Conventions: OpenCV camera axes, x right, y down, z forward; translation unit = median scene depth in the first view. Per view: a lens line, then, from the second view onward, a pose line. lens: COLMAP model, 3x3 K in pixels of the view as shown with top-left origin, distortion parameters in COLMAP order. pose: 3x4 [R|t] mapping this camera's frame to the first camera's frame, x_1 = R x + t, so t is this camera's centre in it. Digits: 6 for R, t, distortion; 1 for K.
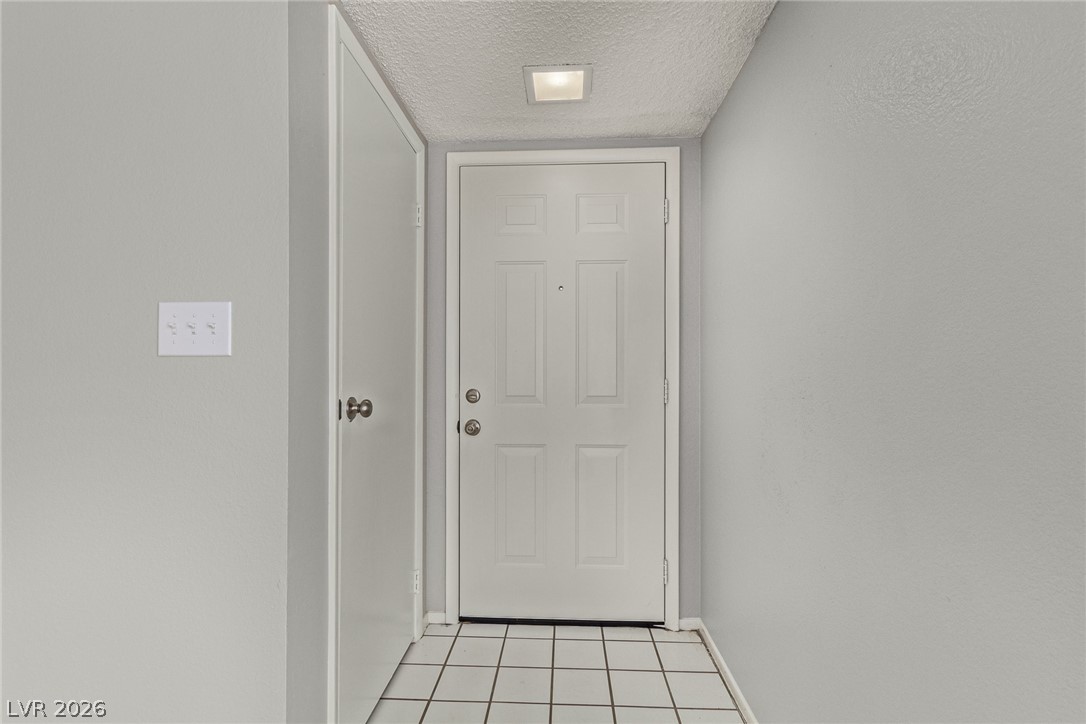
lens RADIAL K [[506.9, 0, 544.2], [0, 506.9, 378.7], [0, 0, 1]] dist [0.013397, -0.000932]
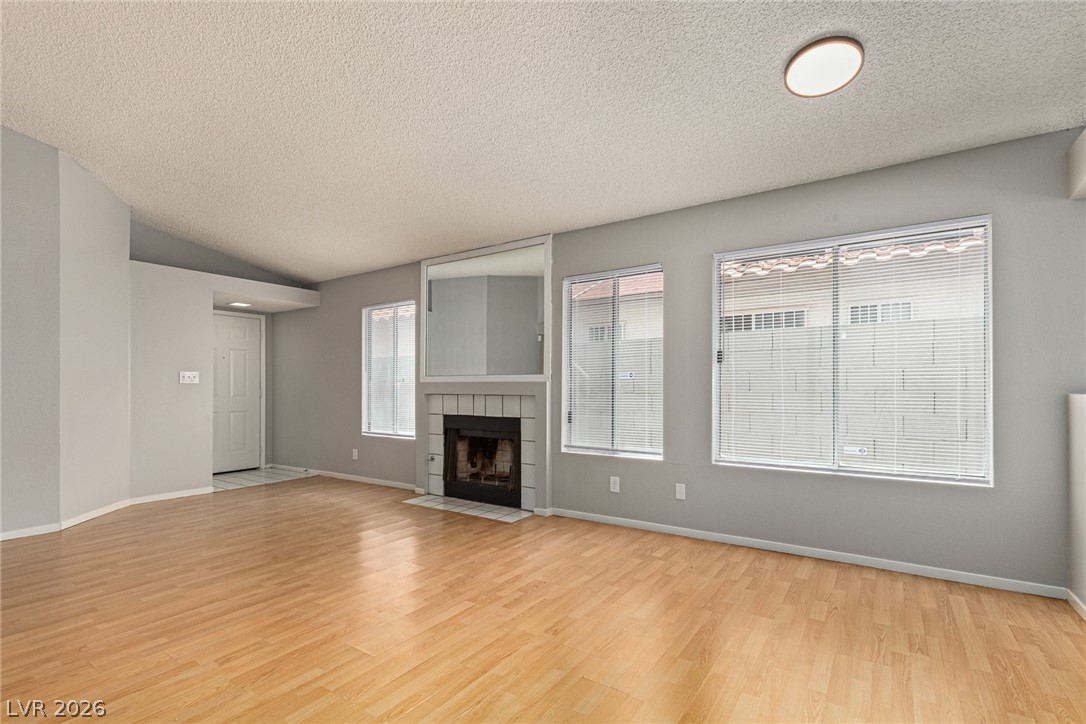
lens RADIAL K [[506.9, 0, 544.2], [0, 506.9, 378.7], [0, 0, 1]] dist [0.013397, -0.000932]
pose [[0.526253, 0.019324, 0.850109, -1.512654], [0.002816, 0.999697, -0.024467, 0.017111], [-0.850324, 0.015270, 0.526039, -2.135238]]
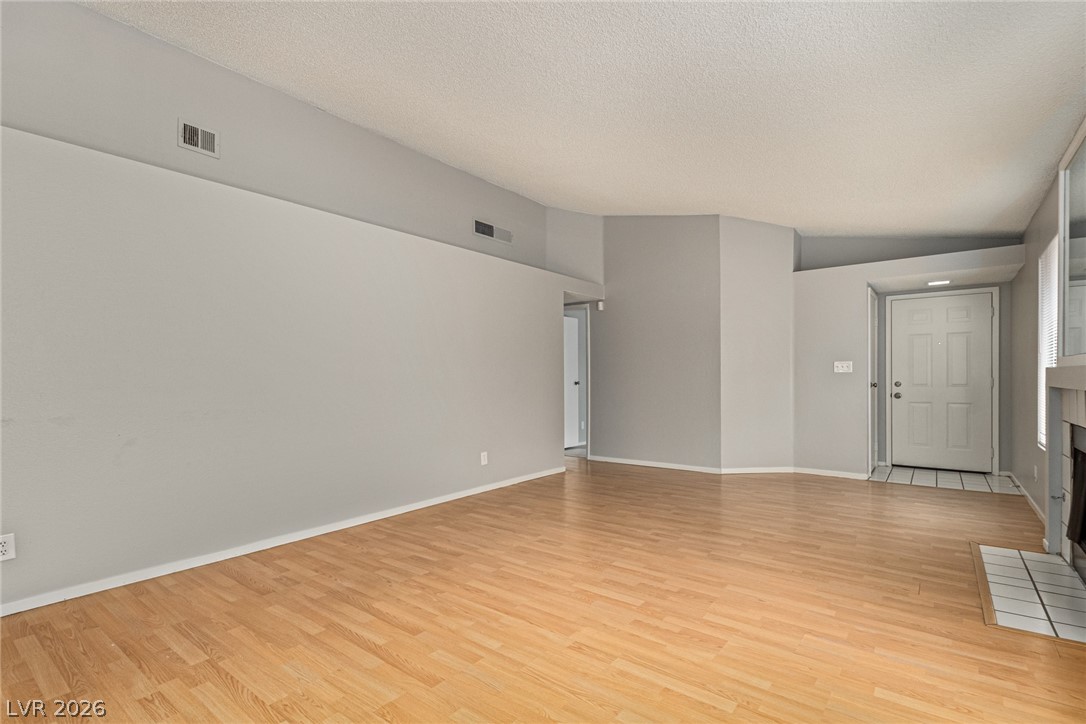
lens RADIAL K [[506.9, 0, 544.2], [0, 506.9, 378.7], [0, 0, 1]] dist [0.013397, -0.000932]
pose [[0.814146, -0.001060, -0.580659, -0.100415], [-0.000083, 0.999998, -0.001942, 0.011942], [0.580660, 0.001629, 0.814145, -2.404540]]
